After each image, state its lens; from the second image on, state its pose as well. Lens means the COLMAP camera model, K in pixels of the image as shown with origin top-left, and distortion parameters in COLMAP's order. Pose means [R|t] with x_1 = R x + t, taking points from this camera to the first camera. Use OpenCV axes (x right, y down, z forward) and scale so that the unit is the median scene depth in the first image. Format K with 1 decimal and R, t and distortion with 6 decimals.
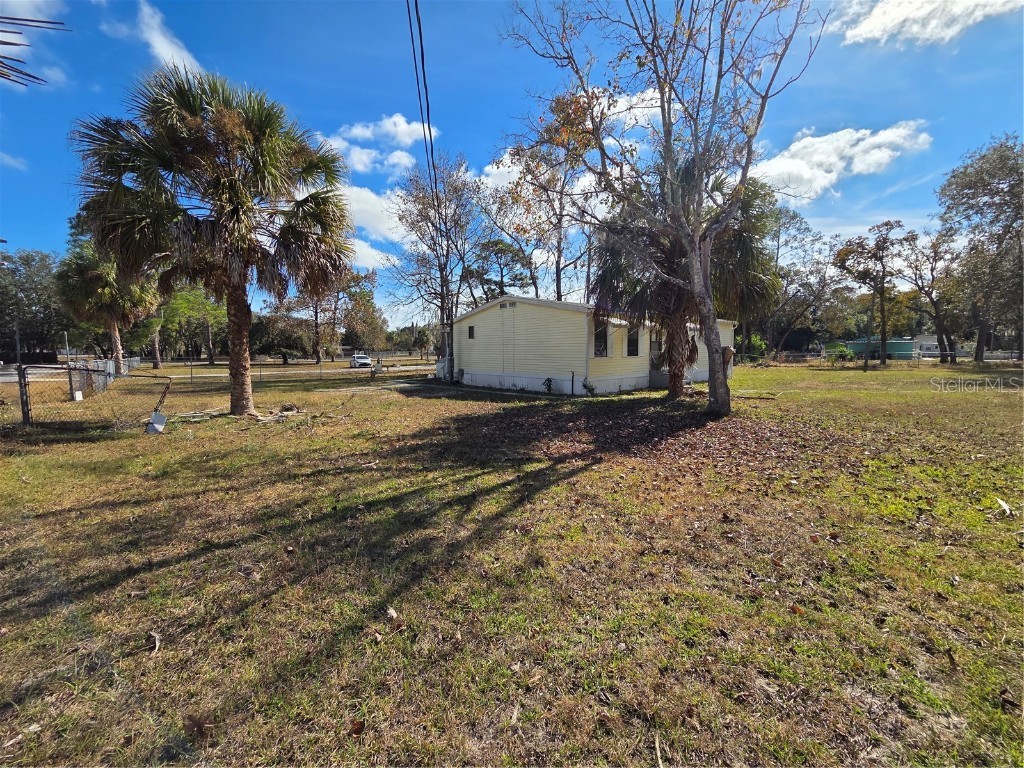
lens RADIAL K [[418.0, 0, 514.4], [0, 418.0, 385.4], [0, 0, 1]] dist [0.004741, -0.001363]
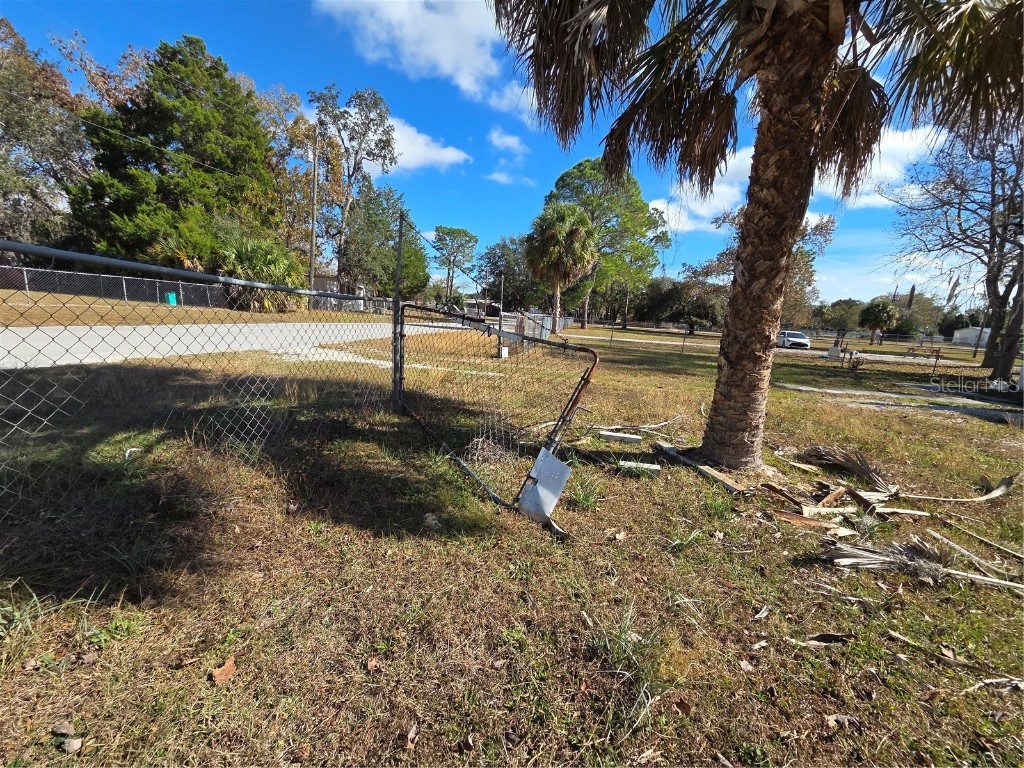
lens RADIAL K [[418.0, 0, 508.1], [0, 418.0, 377.8], [0, 0, 1]] dist [0.004741, -0.001363]
pose [[0.629986, 0.166556, -0.758536, -0.705078], [-0.131069, 0.985523, 0.107541, -0.029022], [0.765466, 0.031671, 0.642696, 0.844642]]
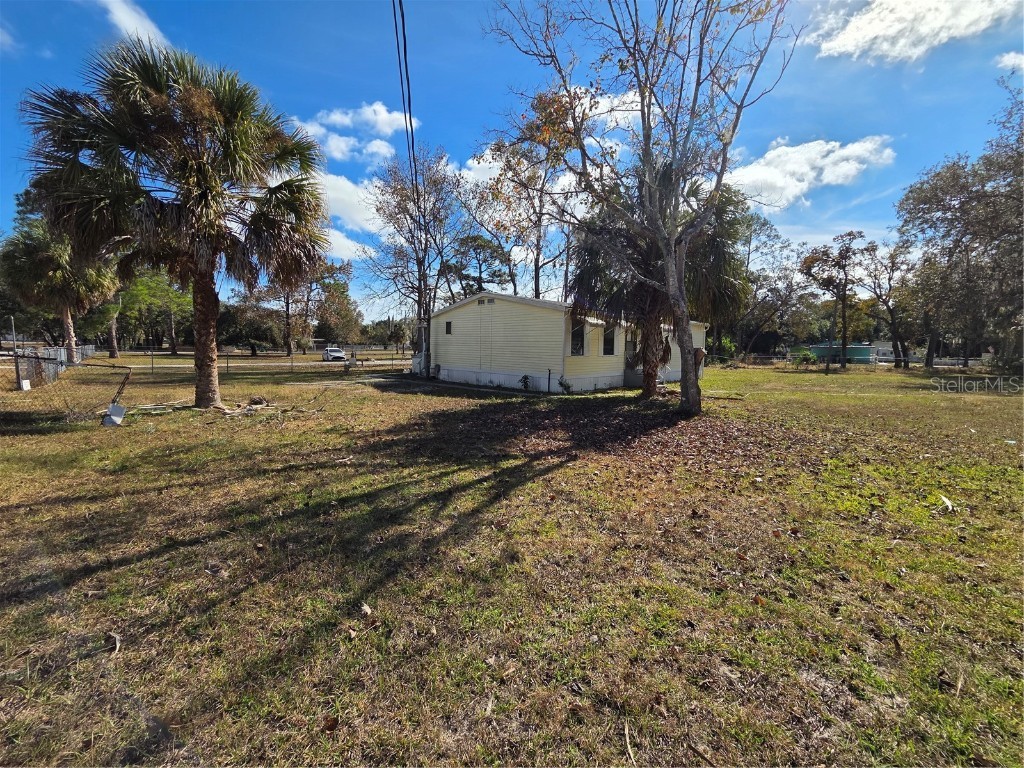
lens RADIAL K [[418.0, 0, 515.0], [0, 418.0, 386.2], [0, 0, 1]] dist [0.004741, -0.001363]
pose [[0.998175, 0.016857, 0.057987, -0.002928], [-0.017430, 0.999804, 0.009383, -0.000735], [-0.057818, -0.010376, 0.998273, -0.003447]]
